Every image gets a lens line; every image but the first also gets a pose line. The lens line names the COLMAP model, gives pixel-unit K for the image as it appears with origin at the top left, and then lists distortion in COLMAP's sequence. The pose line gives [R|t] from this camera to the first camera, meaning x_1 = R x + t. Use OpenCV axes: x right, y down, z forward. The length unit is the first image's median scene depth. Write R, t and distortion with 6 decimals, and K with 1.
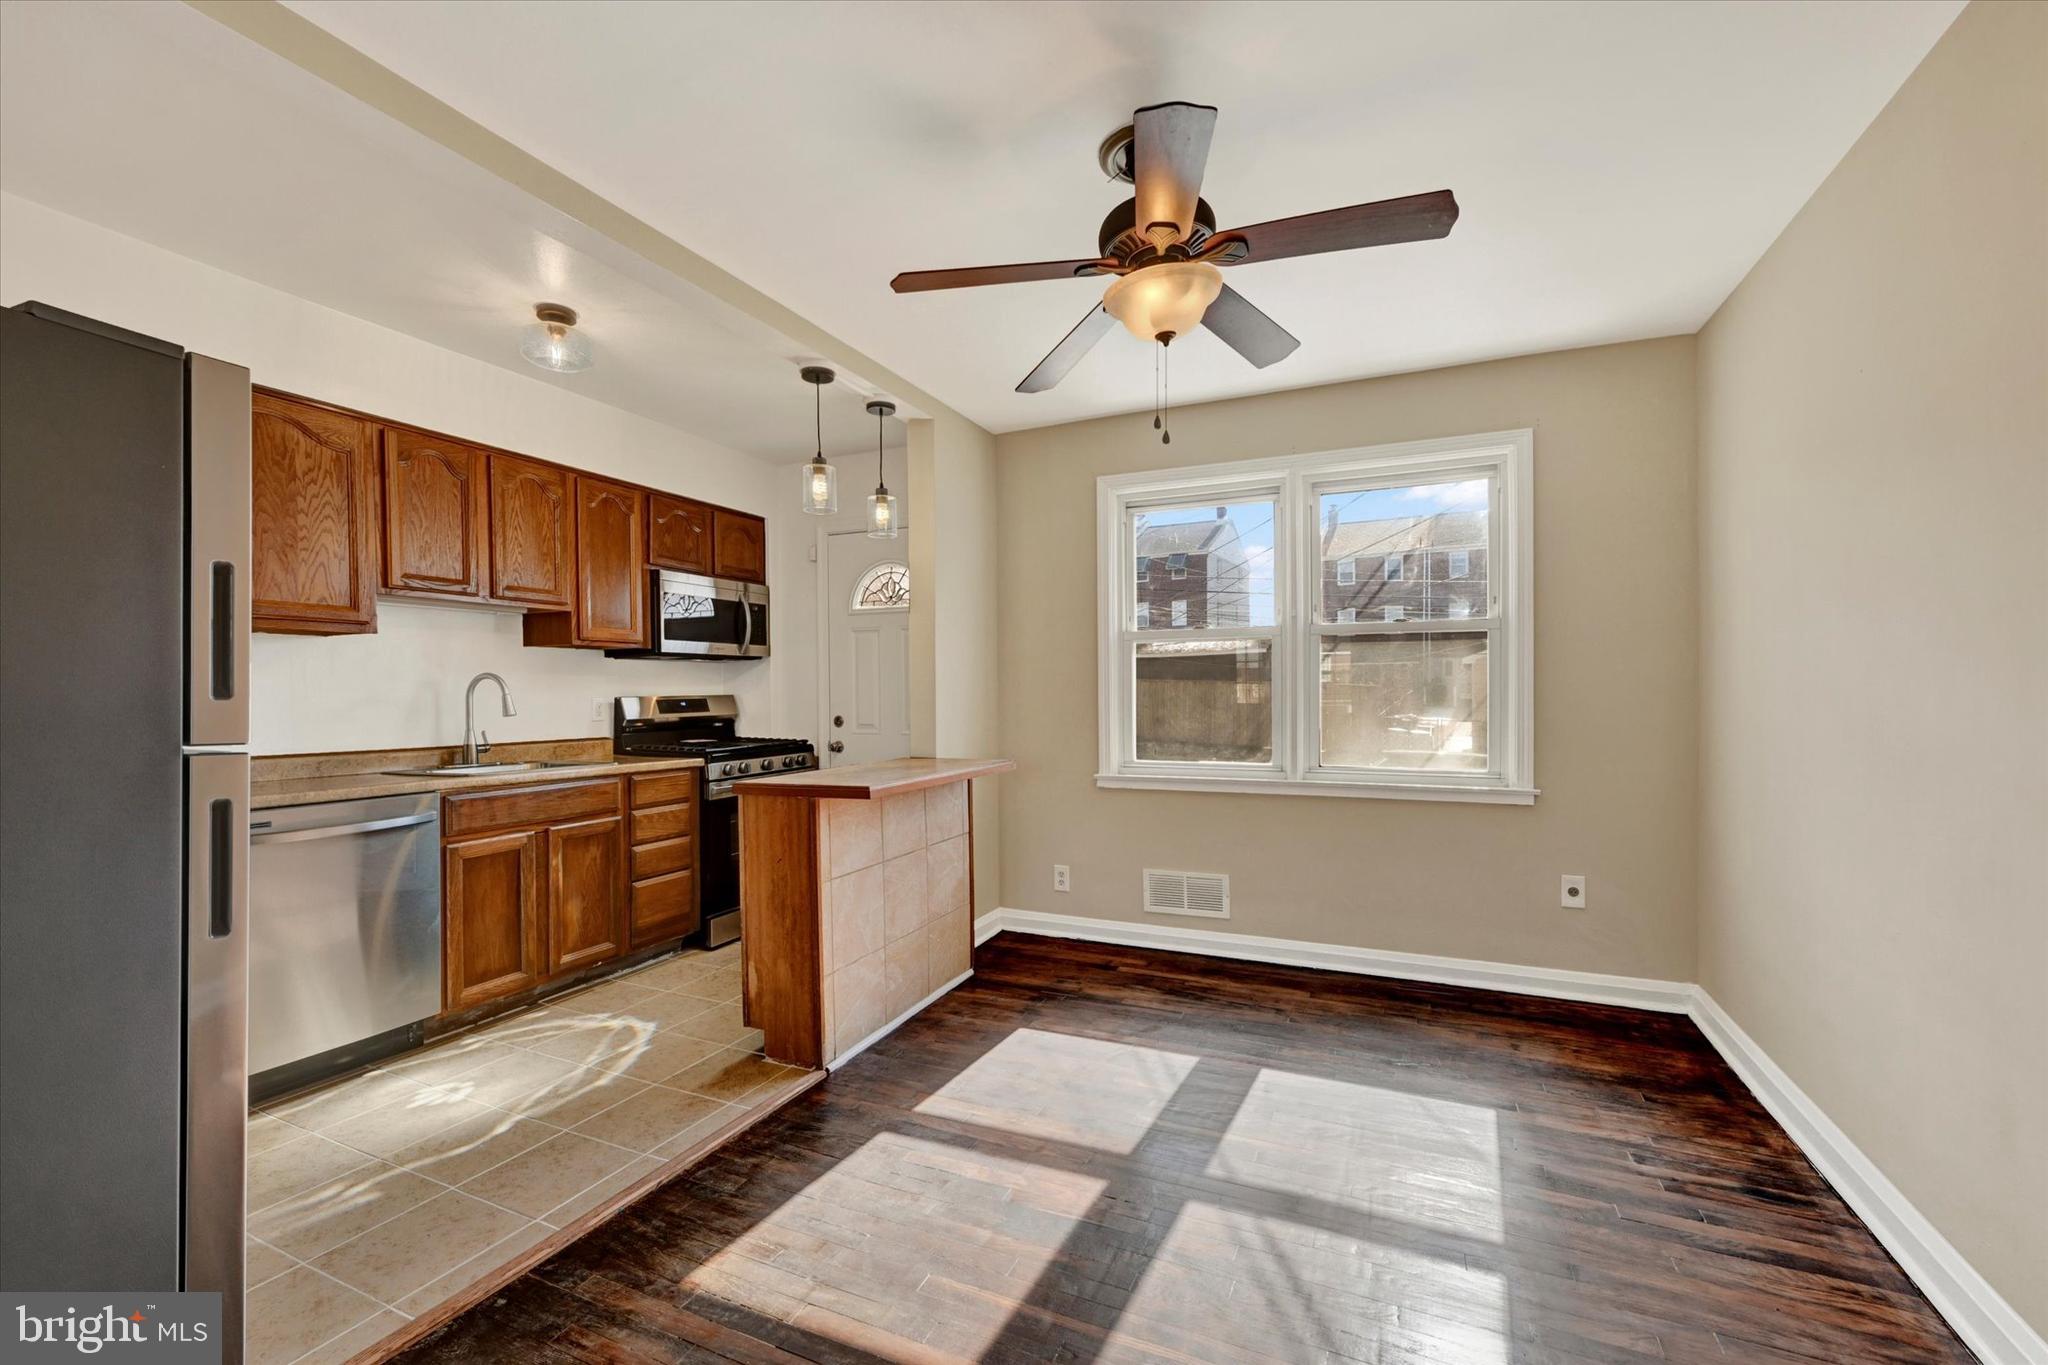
lens RADIAL K [[843.7, 0, 1041.4], [0, 843.7, 683.9], [0, 0, 1]] dist [-0.020266, -0.000232]
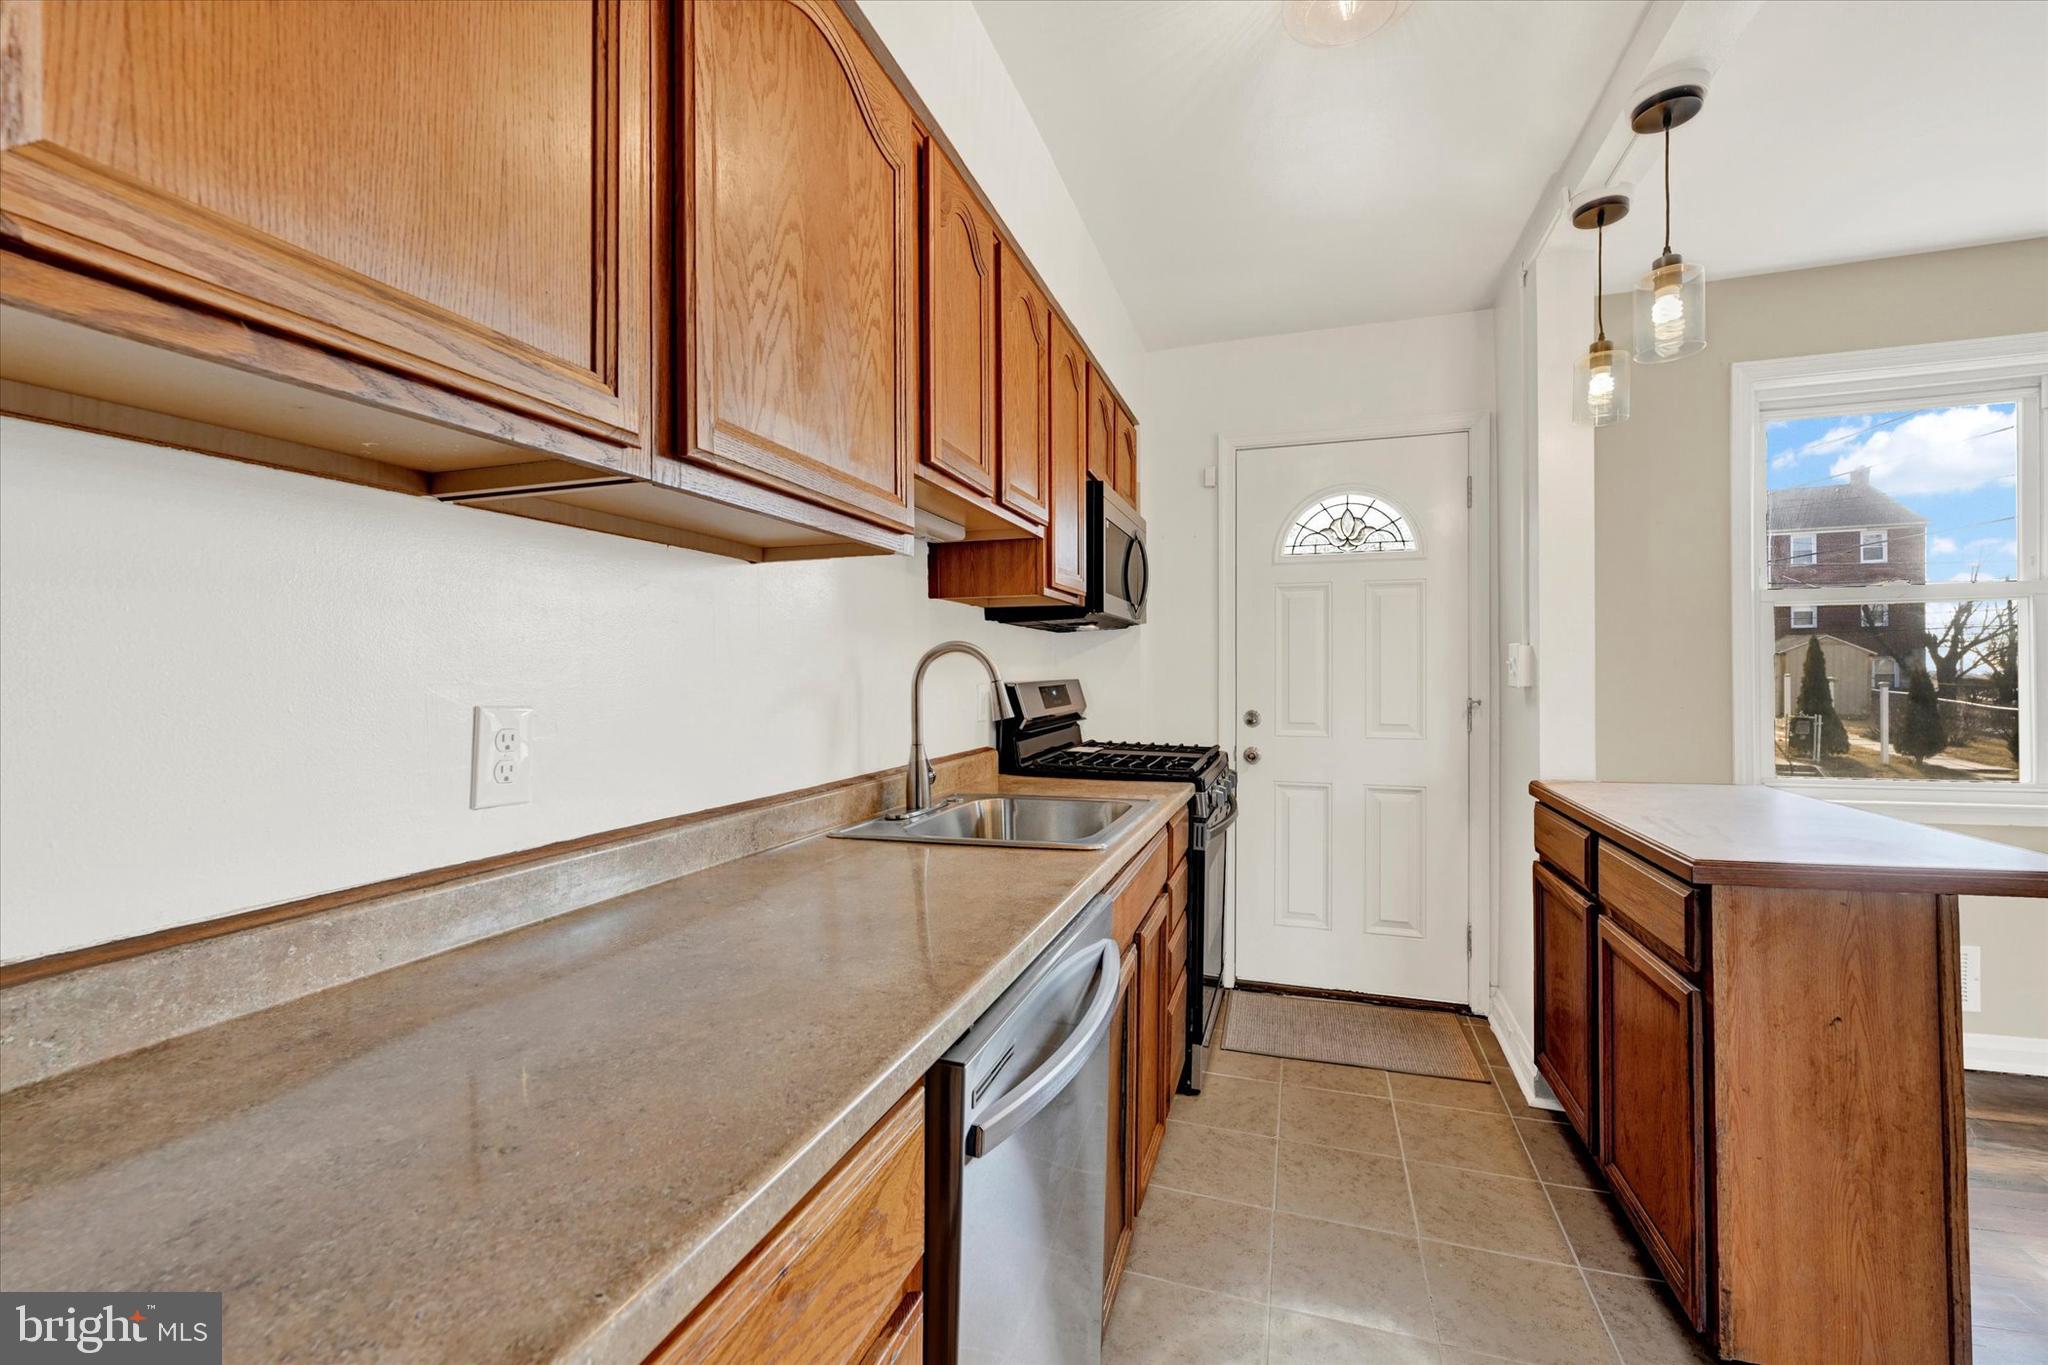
lens RADIAL K [[857.2, 0, 1018.2], [0, 857.2, 657.9], [0, 0, 1]] dist [0.000103, -0.000050]
pose [[0.995926, 0.006050, 0.089972, -0.723388], [-0.005259, 0.999945, -0.009032, 0.003282], [-0.090022, 0.008522, 0.995903, 0.467708]]
